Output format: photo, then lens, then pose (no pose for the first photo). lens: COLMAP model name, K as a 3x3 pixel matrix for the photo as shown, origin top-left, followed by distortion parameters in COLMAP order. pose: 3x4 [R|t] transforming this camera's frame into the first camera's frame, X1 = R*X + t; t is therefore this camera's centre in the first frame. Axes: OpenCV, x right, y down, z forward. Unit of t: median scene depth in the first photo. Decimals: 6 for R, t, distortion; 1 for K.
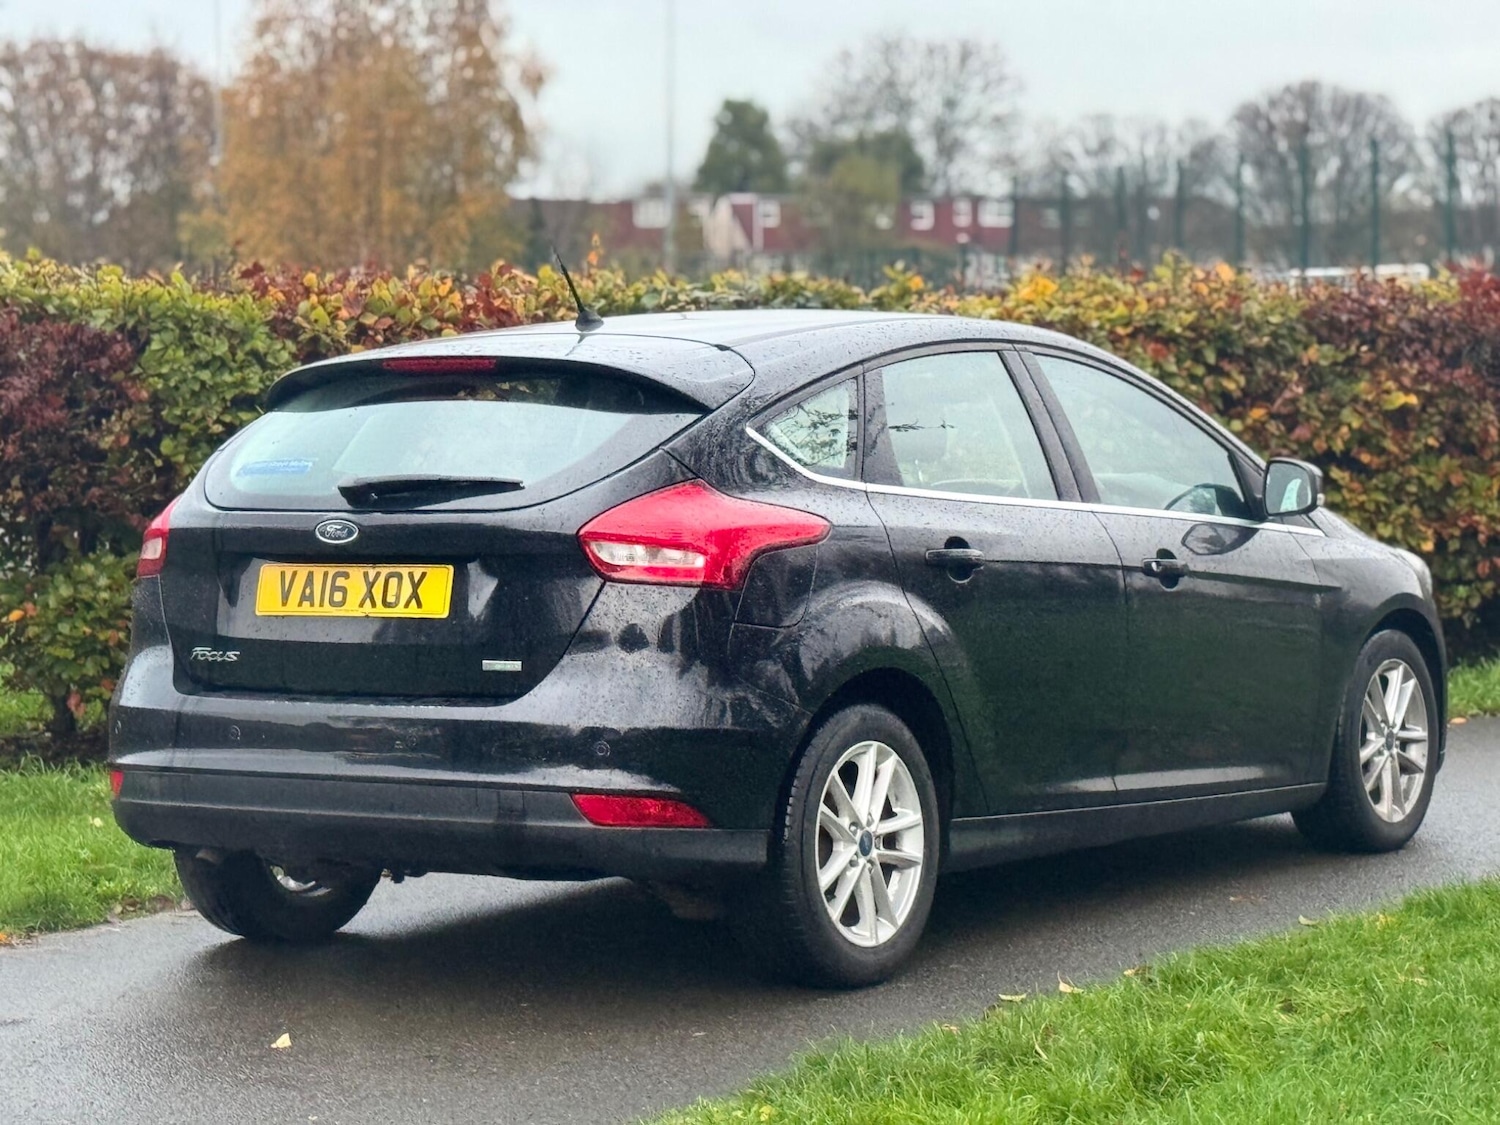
lens RADIAL K [[4075.2, 0, 763.4], [0, 4075.2, 558.9], [0, 0, 1]] dist [0.130211, 0.000000]
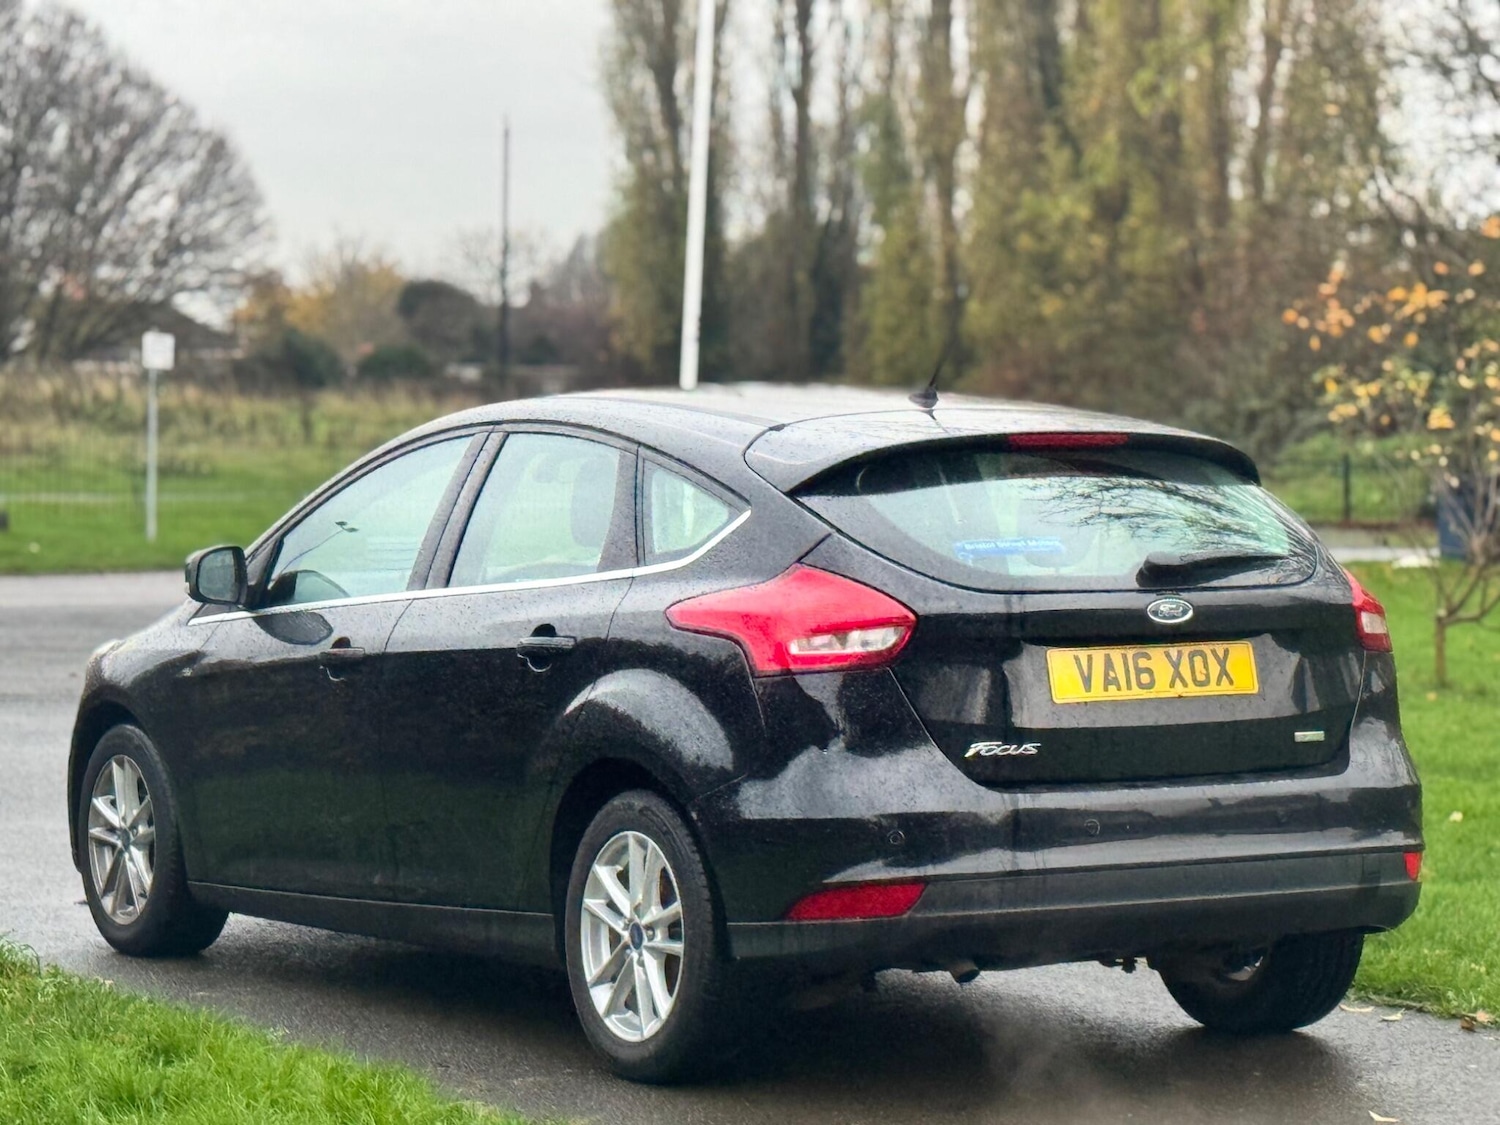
lens RADIAL K [[4333.6, 0, 727.8], [0, 4333.6, 650.3], [0, 0, 1]] dist [0.100131, 0.000000]
pose [[0.418206, -0.034732, 0.907688, -1.086650], [0.040566, 0.998986, 0.019536, -0.021743], [-0.907446, 0.028651, 0.419190, 0.657186]]
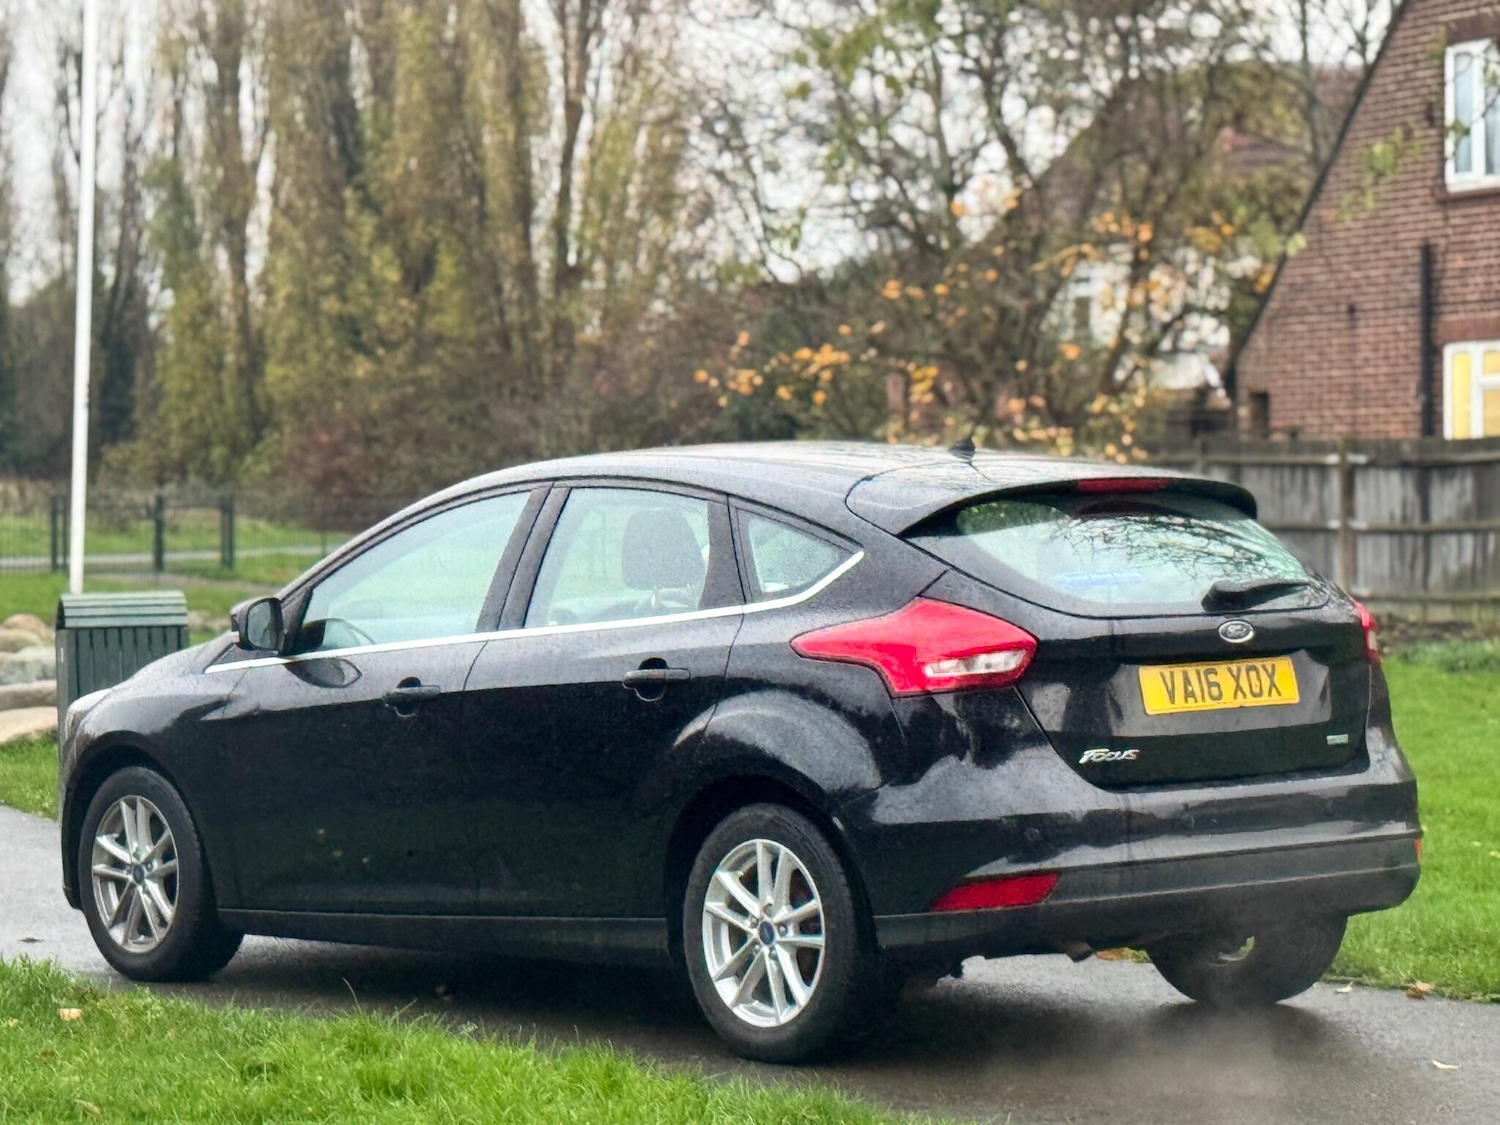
lens RADIAL K [[4333.6, 0, 739.3], [0, 4333.6, 571.0], [0, 0, 1]] dist [0.100131, 0.000000]
pose [[0.259307, -0.011811, 0.965723, -1.284786], [0.061524, 0.998096, -0.004313, -0.026494], [-0.963833, 0.060533, 0.259540, 0.816557]]
